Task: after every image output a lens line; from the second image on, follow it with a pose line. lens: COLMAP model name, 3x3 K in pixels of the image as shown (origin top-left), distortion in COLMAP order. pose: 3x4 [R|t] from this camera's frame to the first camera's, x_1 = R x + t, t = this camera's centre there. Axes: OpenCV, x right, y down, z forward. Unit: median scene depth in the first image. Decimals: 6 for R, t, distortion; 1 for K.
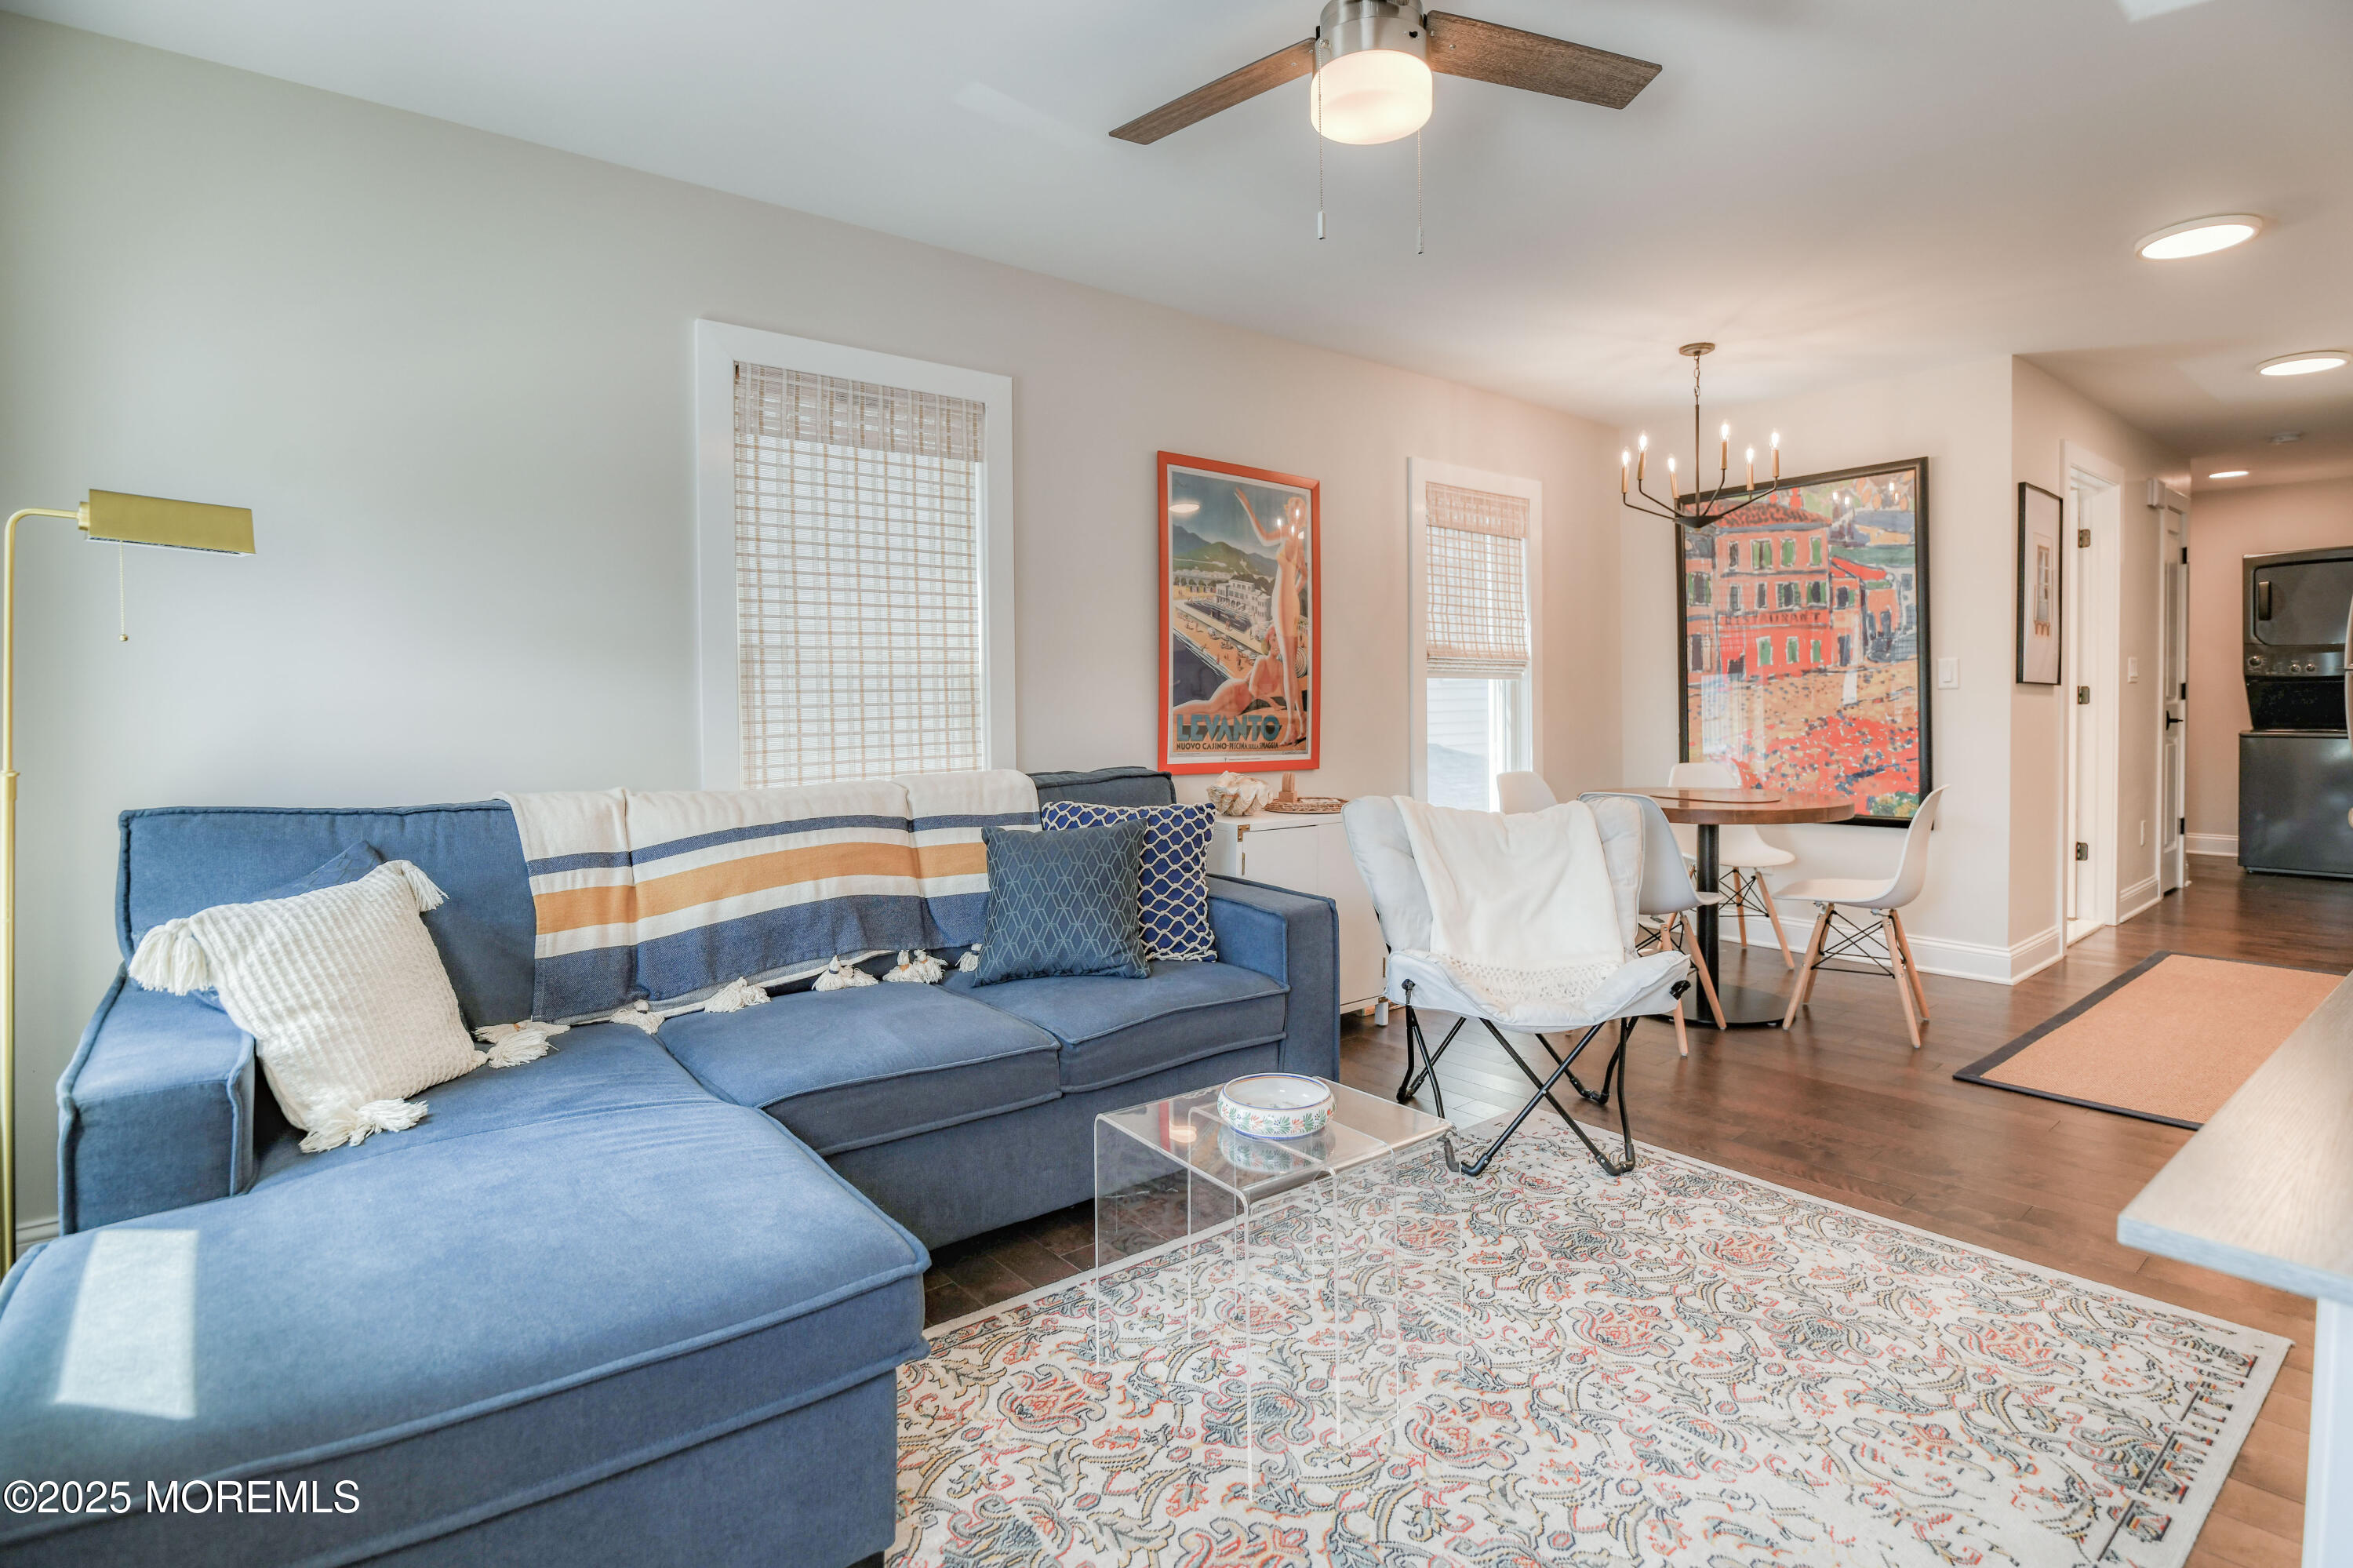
lens RADIAL K [[1192.6, 0, 1185.4], [0, 1192.6, 751.7], [0, 0, 1]] dist [-0.015516, -0.001547]
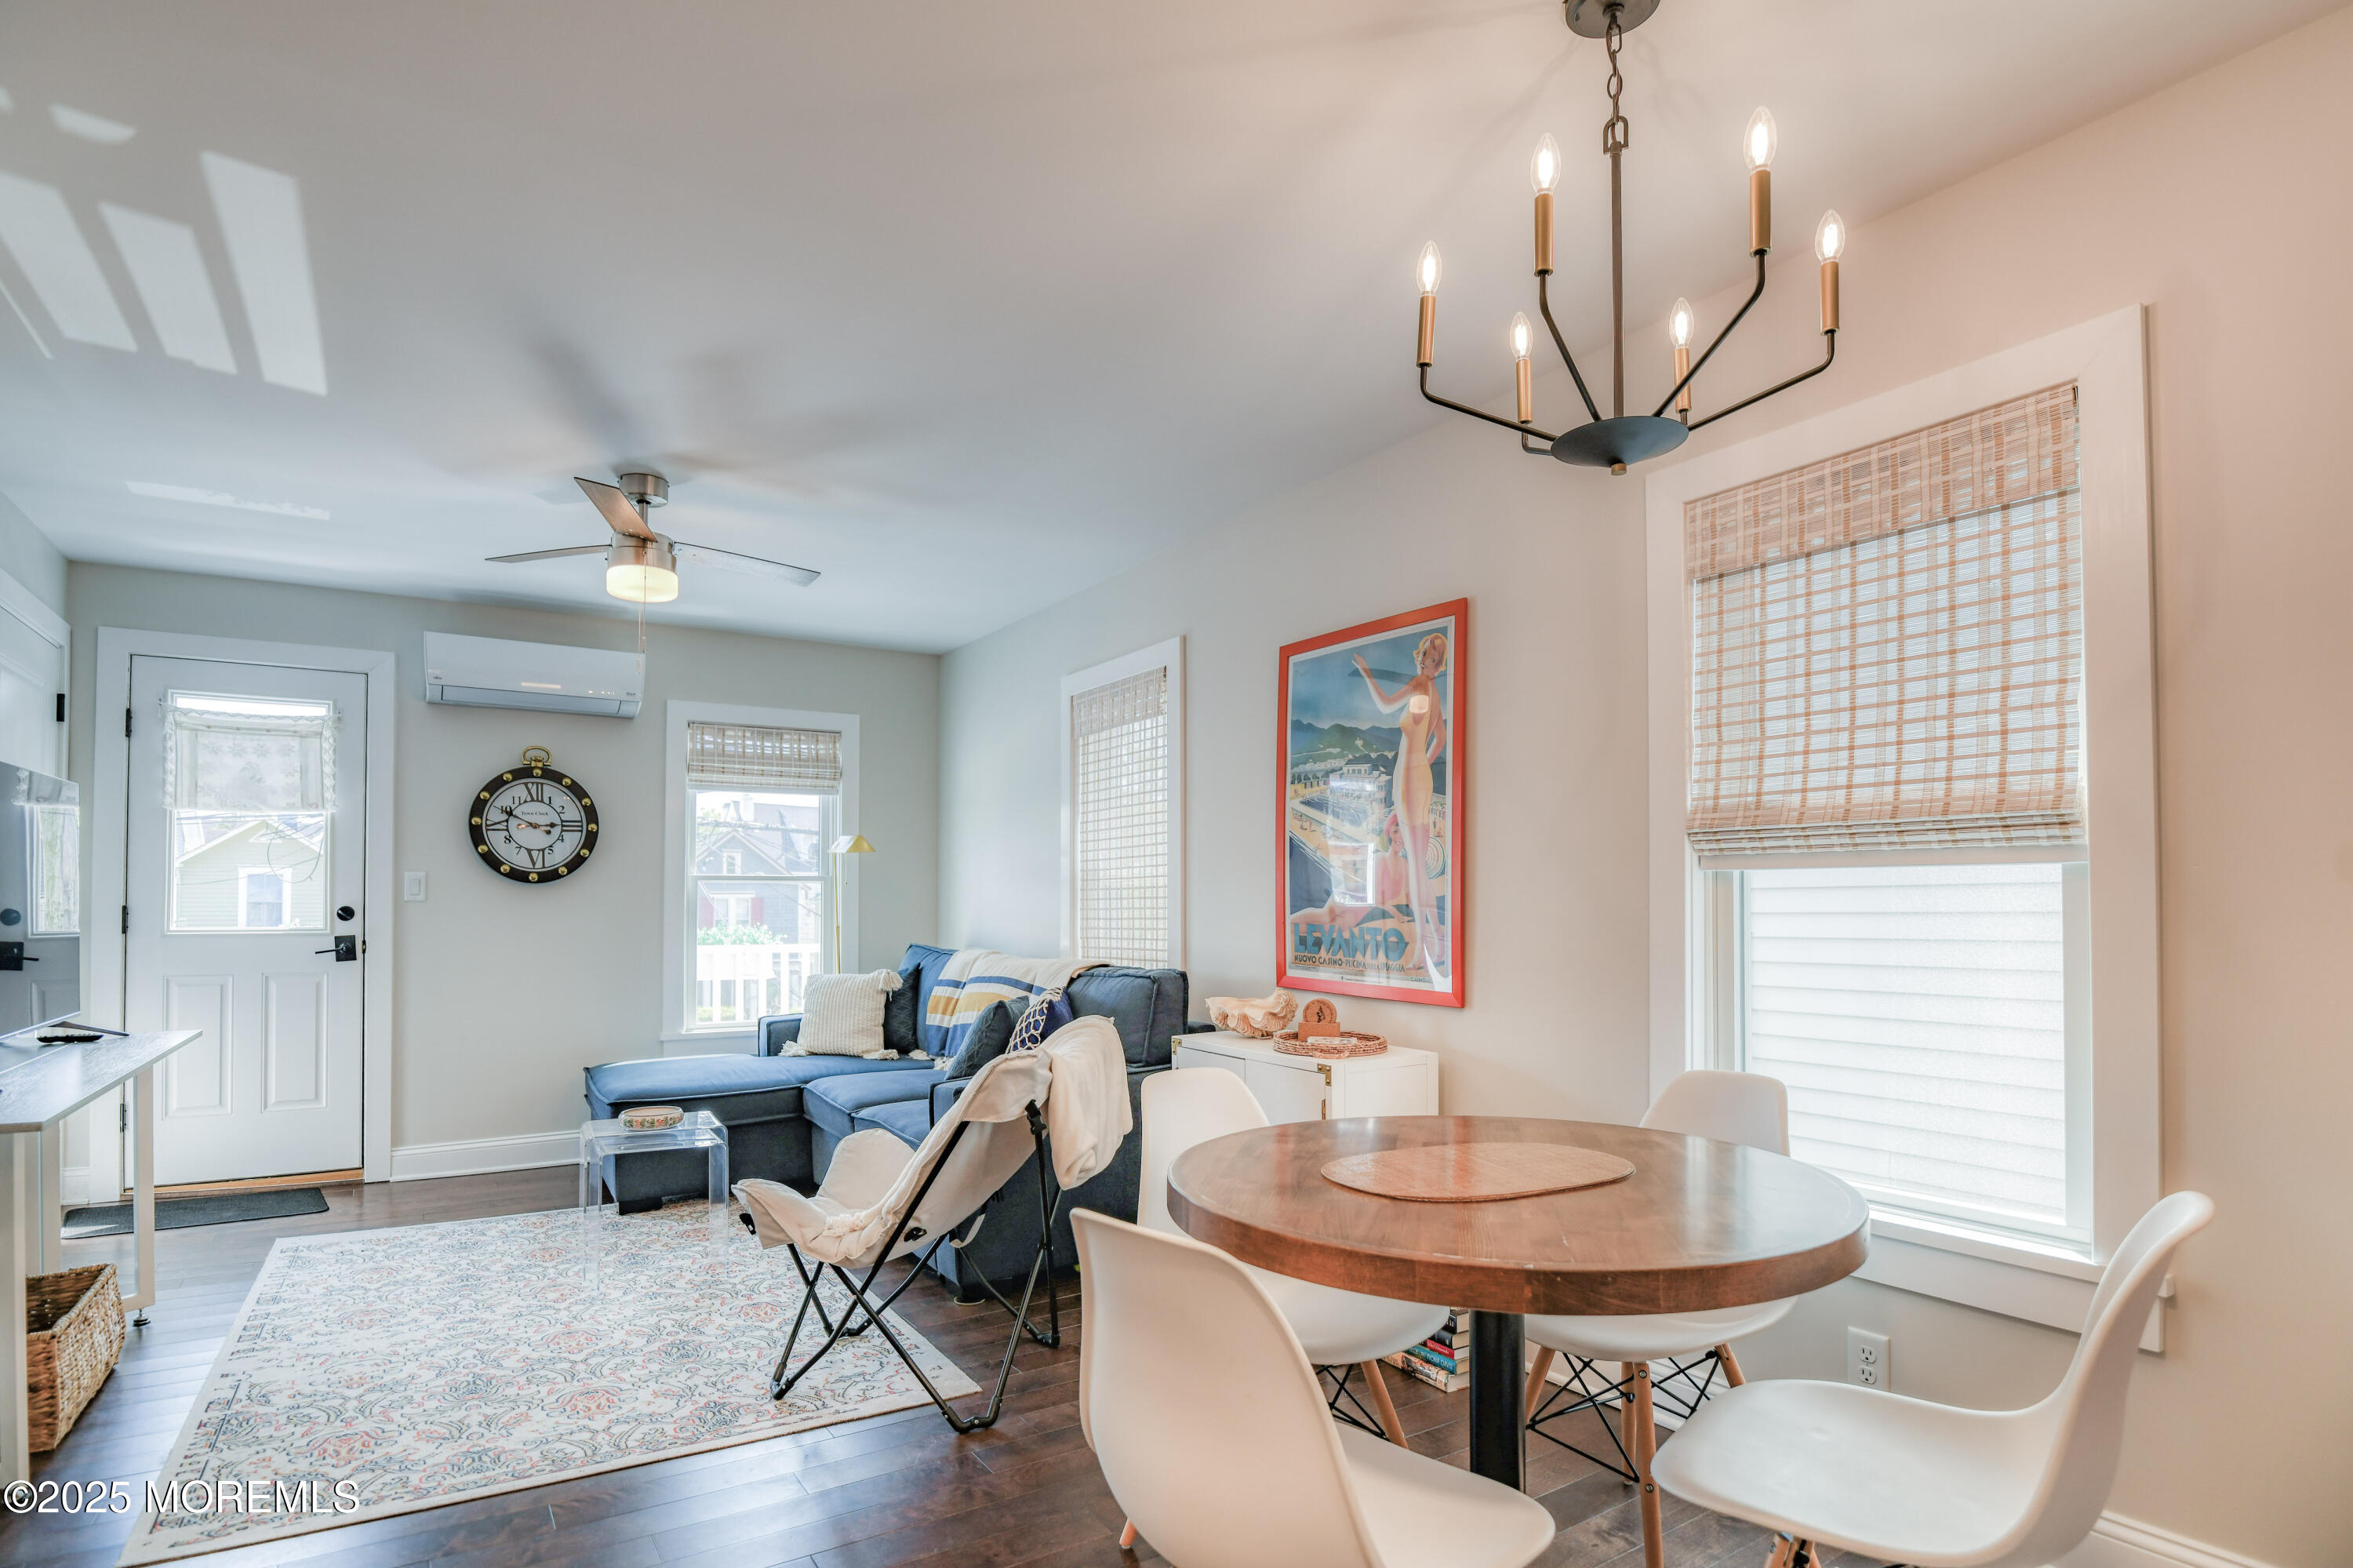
lens RADIAL K [[1192.6, 0, 1143.7], [0, 1192.6, 887.3], [0, 0, 1]] dist [-0.015516, -0.001547]
pose [[-0.156461, -0.006688, -0.987662, 1.169579], [-0.041315, 0.999146, -0.000221, -0.068205], [0.986820, 0.040771, -0.156604, 1.302228]]
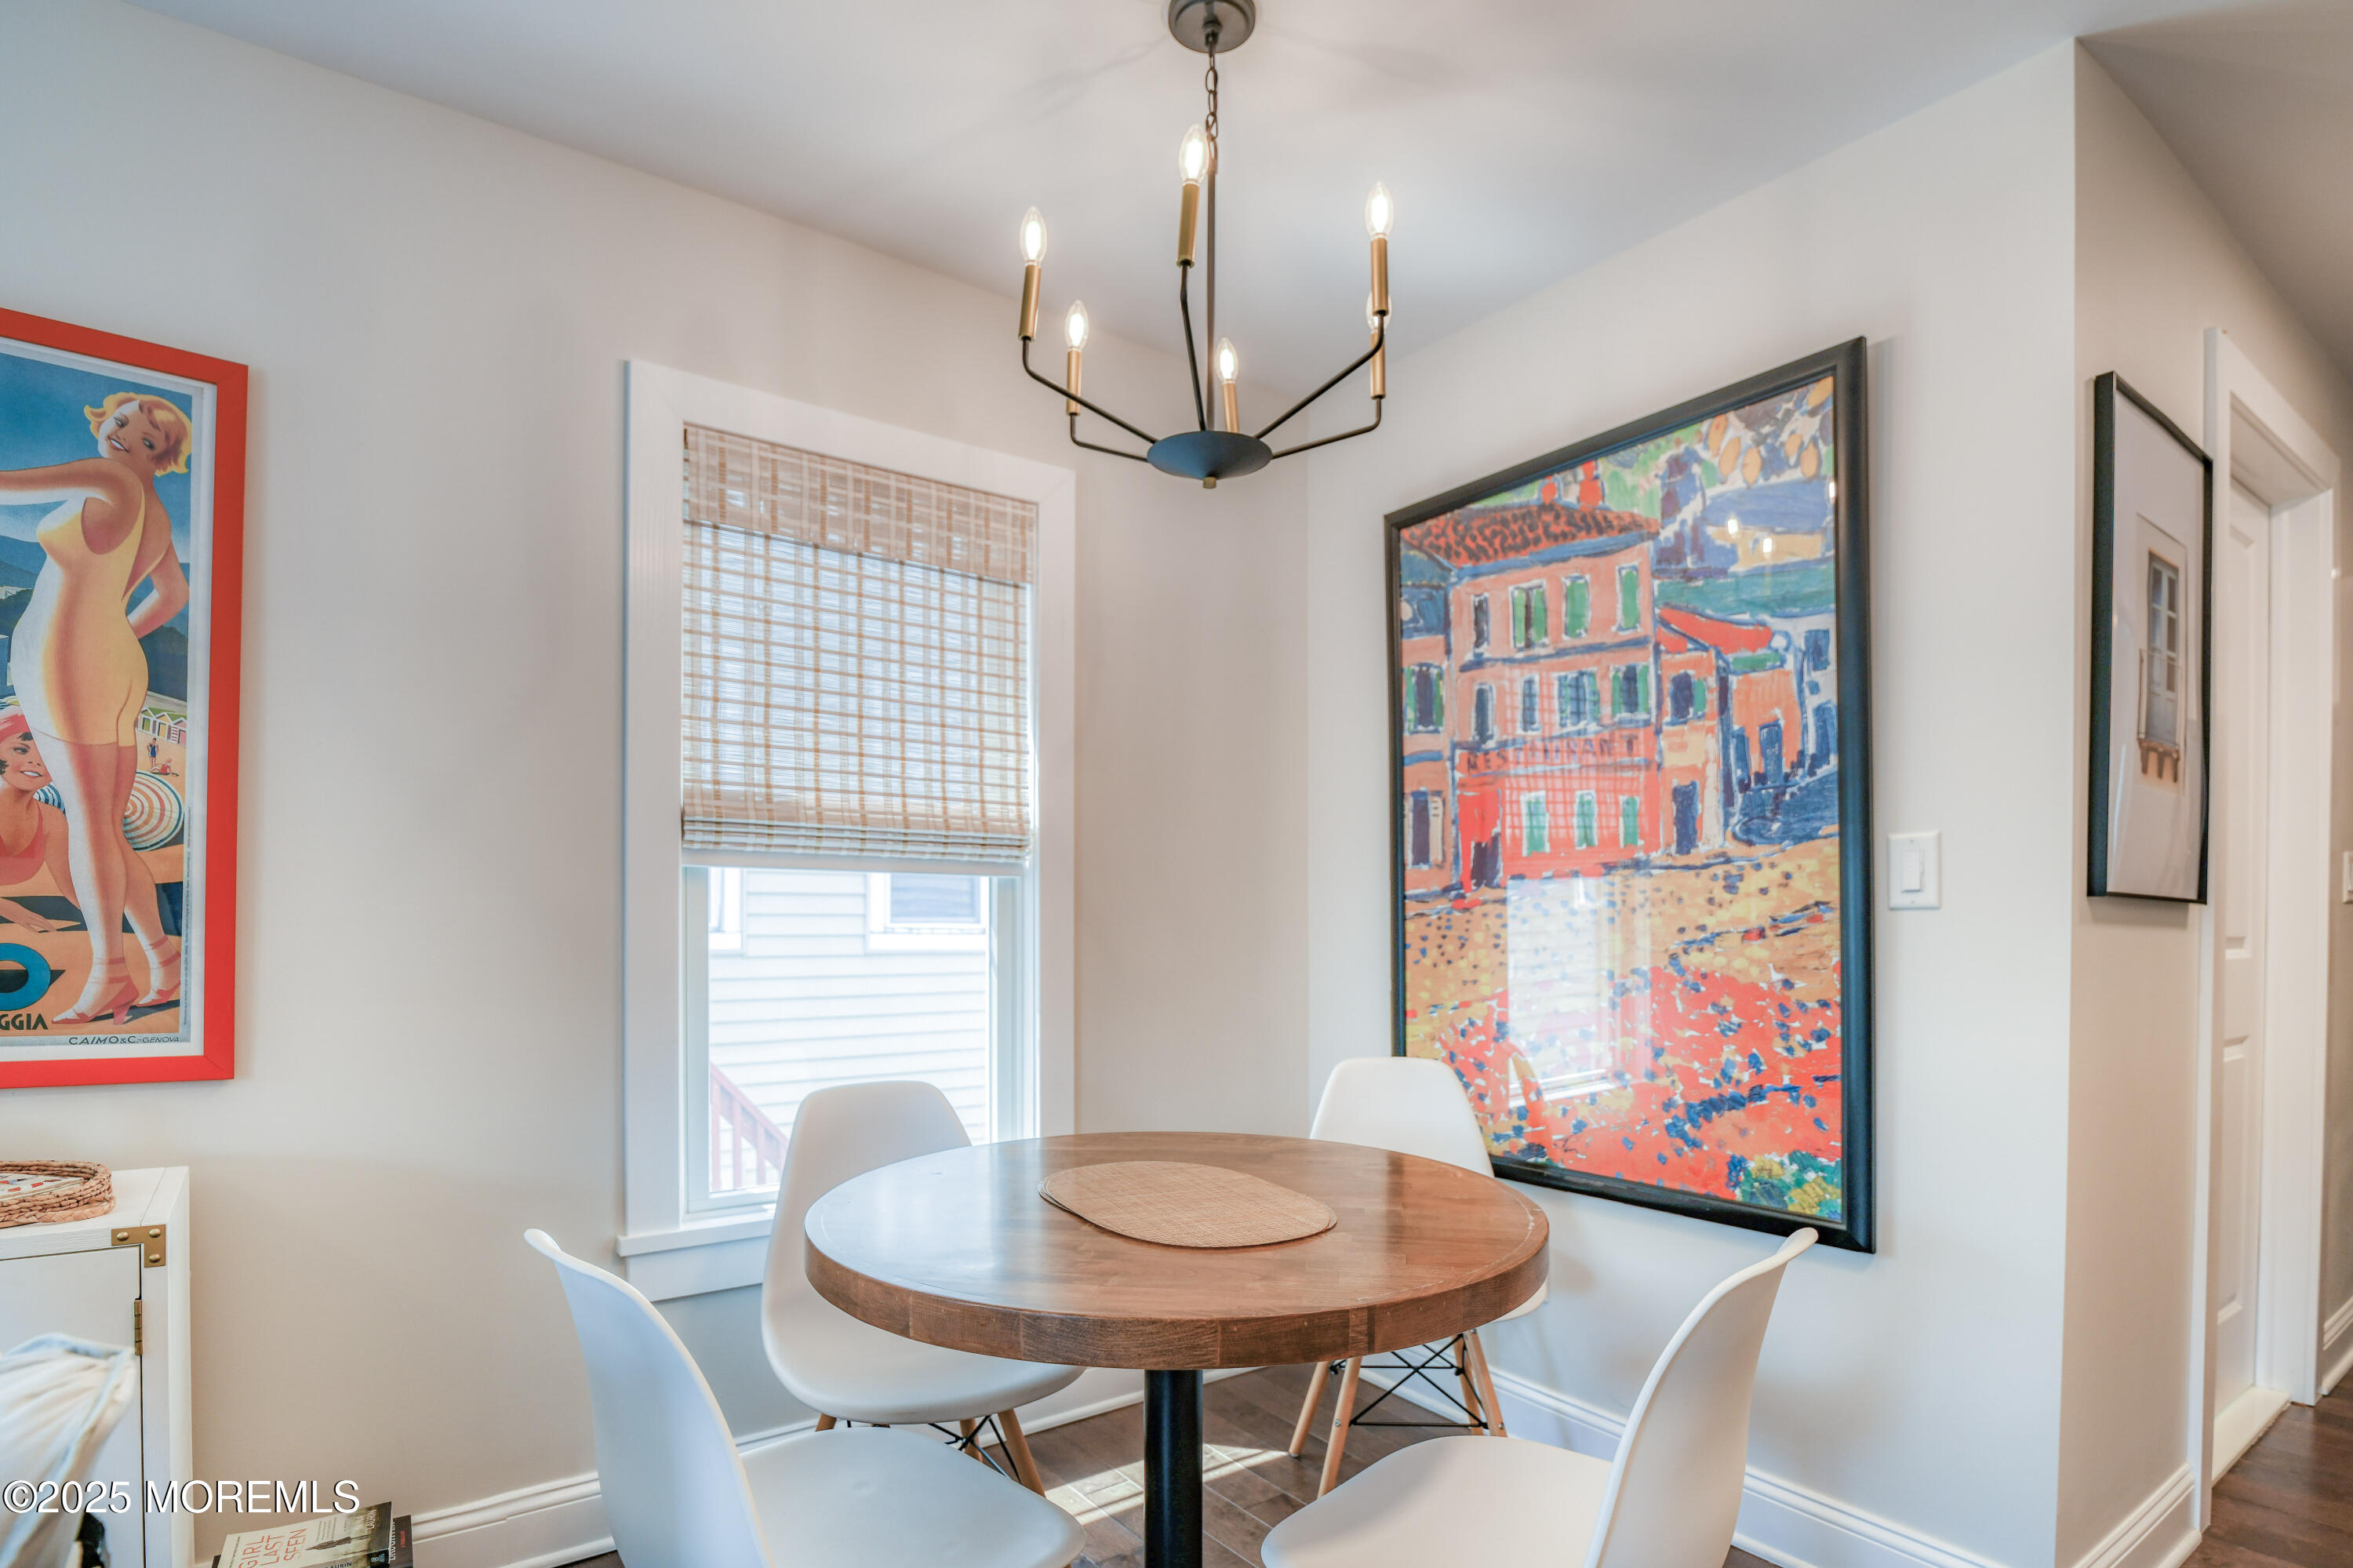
lens RADIAL K [[1200.2, 0, 1176.0], [0, 1200.2, 937.9], [0, 0, 1]] dist [-0.025652, 0.002176]
pose [[0.997140, 0.019882, -0.072912, 0.644110], [-0.021670, 0.999482, -0.023808, -0.042924], [0.072401, 0.025320, 0.997054, 0.881986]]
